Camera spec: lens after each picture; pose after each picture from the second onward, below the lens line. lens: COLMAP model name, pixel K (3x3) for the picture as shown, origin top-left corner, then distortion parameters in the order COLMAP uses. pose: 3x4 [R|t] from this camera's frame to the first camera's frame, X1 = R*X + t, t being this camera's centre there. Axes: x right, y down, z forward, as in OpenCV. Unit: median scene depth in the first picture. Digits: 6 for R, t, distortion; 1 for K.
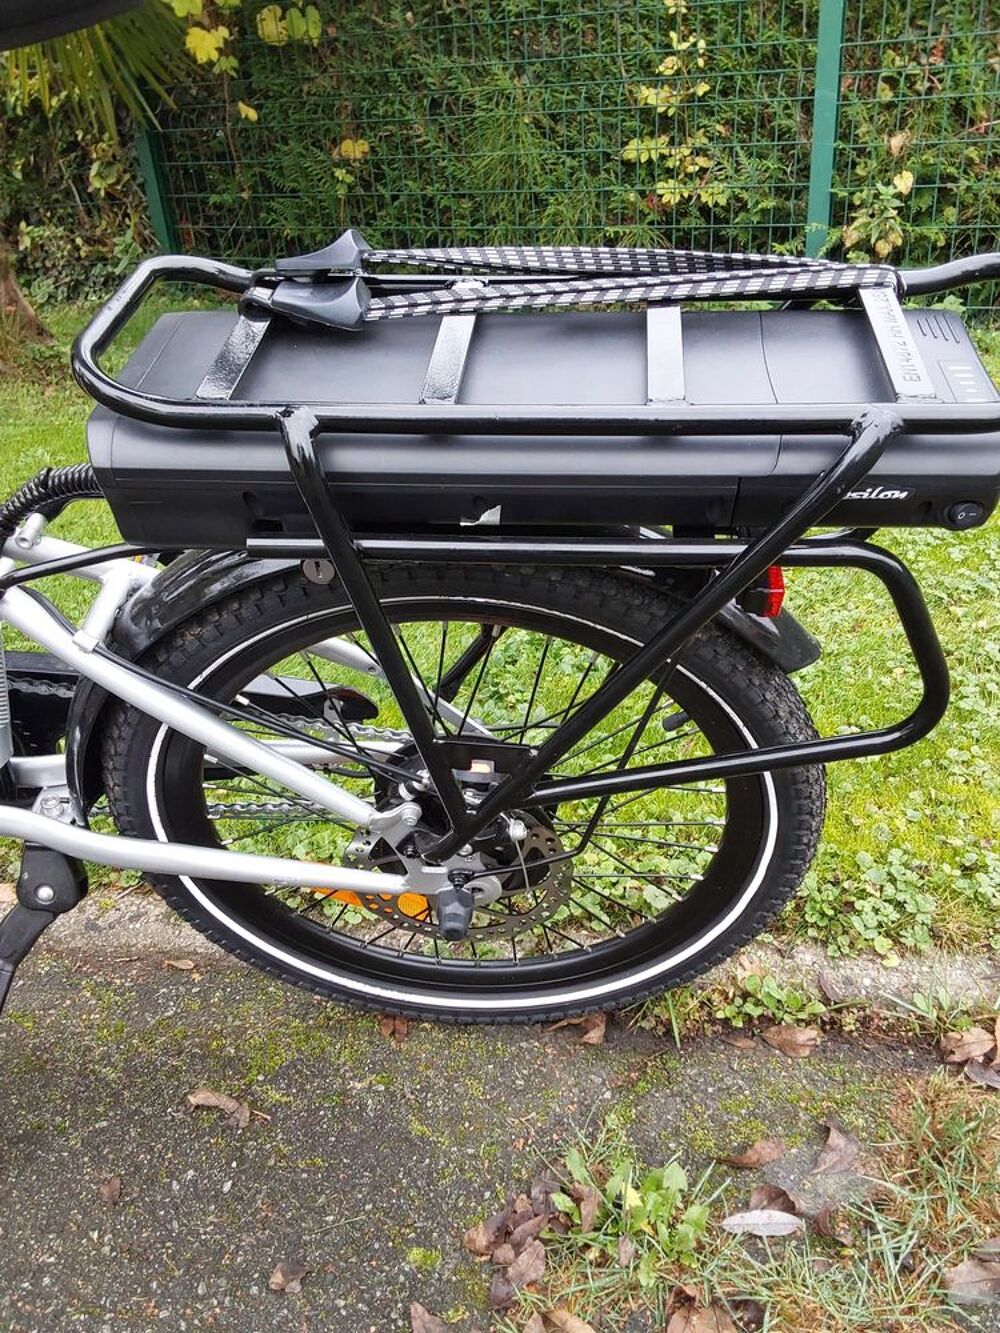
lens RADIAL K [[1066.1, 0, 496.5], [0, 1066.1, 735.0], [0, 0, 1]] dist [0.100292, -0.188582]
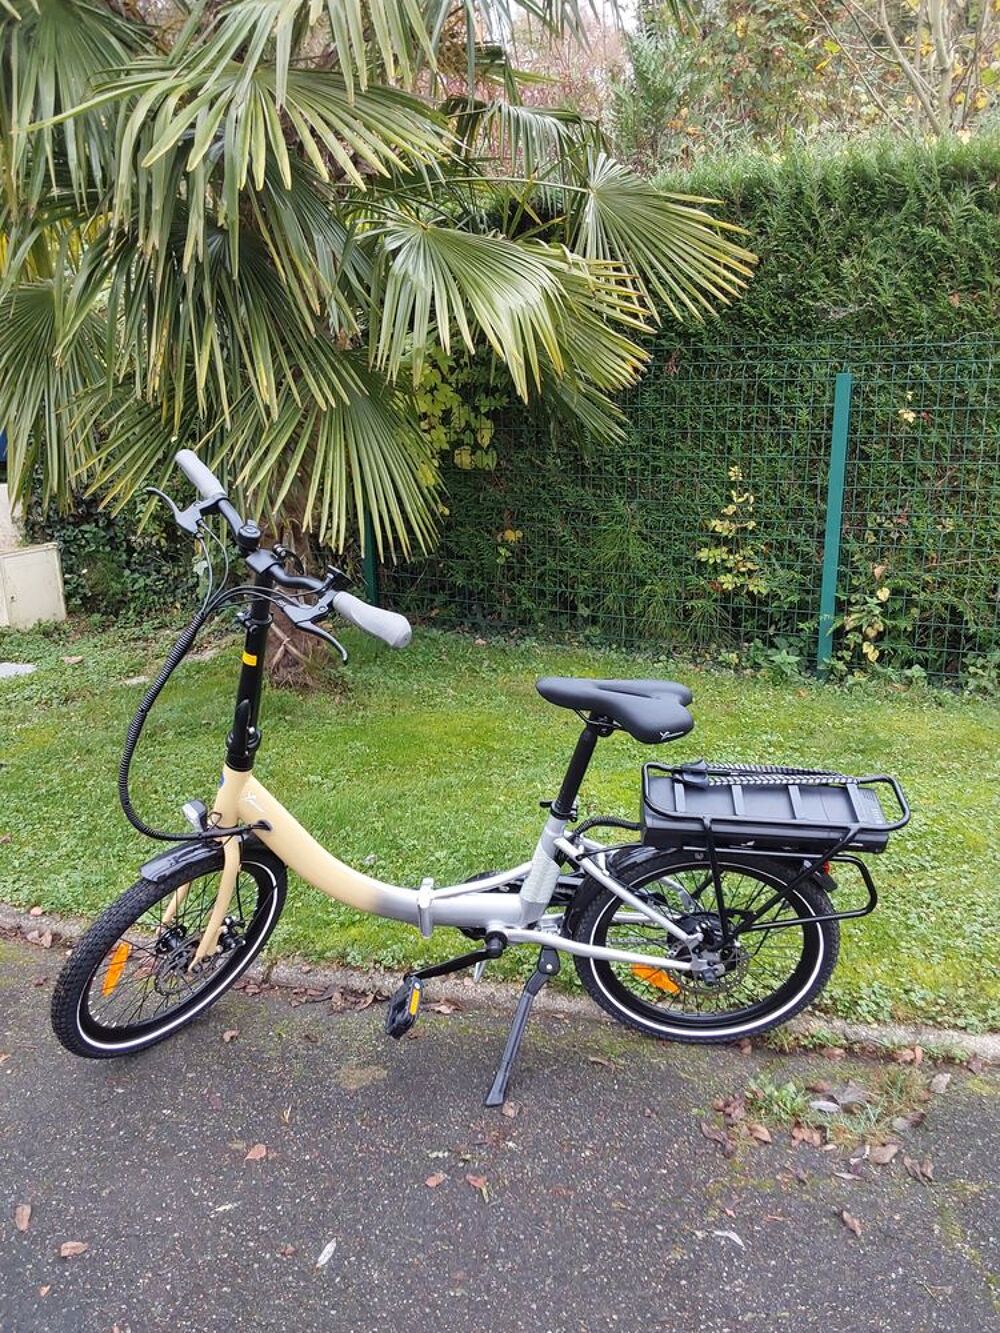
lens RADIAL K [[1094.9, 0, 500.0], [0, 1094.9, 666.5], [0, 0, 1]] dist [0.004149, -0.004056]
pose [[0.998339, 0.056750, -0.009949, -0.433016], [-0.057312, 0.960448, -0.272497, 0.142560], [-0.005908, 0.272615, 0.962105, -1.392409]]
